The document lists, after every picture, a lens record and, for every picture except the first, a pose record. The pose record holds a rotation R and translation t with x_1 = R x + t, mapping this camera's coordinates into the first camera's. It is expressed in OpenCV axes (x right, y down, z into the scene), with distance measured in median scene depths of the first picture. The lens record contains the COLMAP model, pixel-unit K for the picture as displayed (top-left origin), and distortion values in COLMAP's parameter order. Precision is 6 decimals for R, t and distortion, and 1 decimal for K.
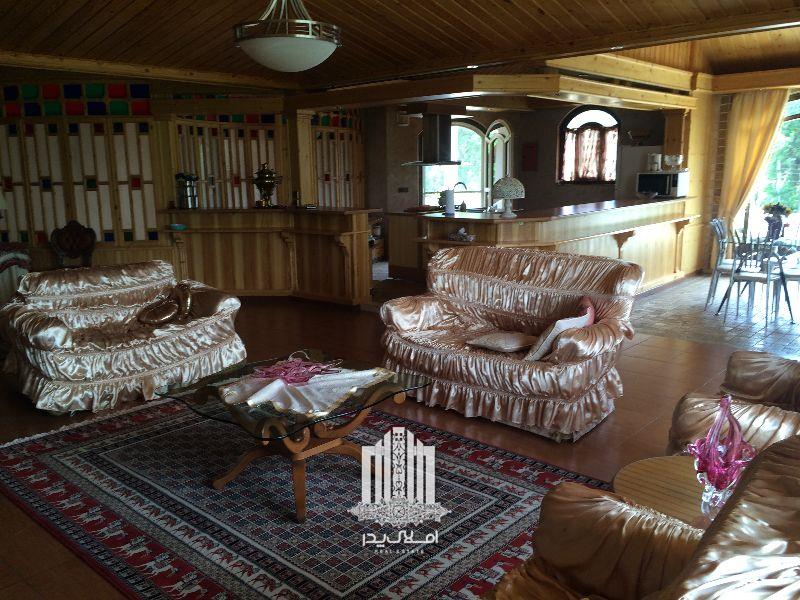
lens RADIAL K [[694.5, 0, 400.0], [0, 694.5, 300.0], [0, 0, 1]] dist [0.094854, -0.087859]
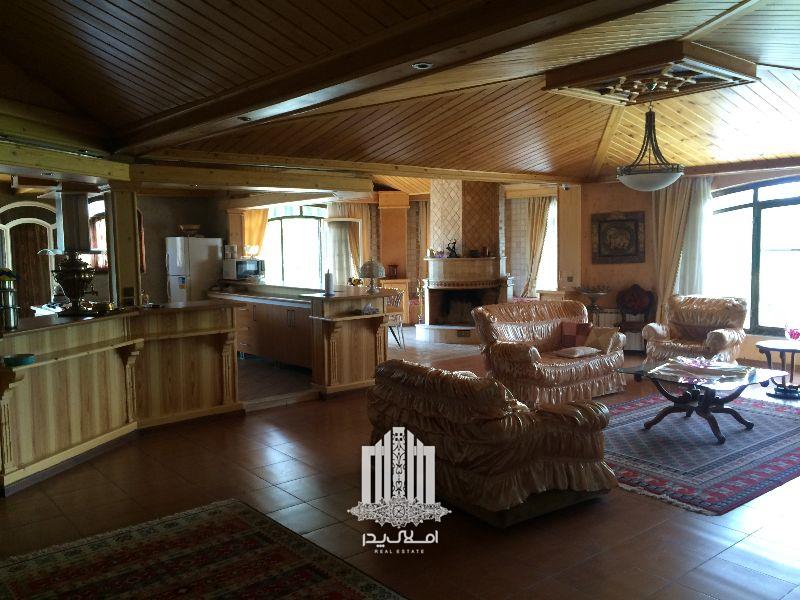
lens RADIAL K [[694.5, 0, 400.0], [0, 694.5, 300.0], [0, 0, 1]] dist [0.094854, -0.087859]
pose [[0.131232, -0.056931, 0.989716, -1.690416], [0.204315, 0.978470, 0.029193, -0.211717], [-0.970069, 0.198383, 0.140038, 1.252452]]
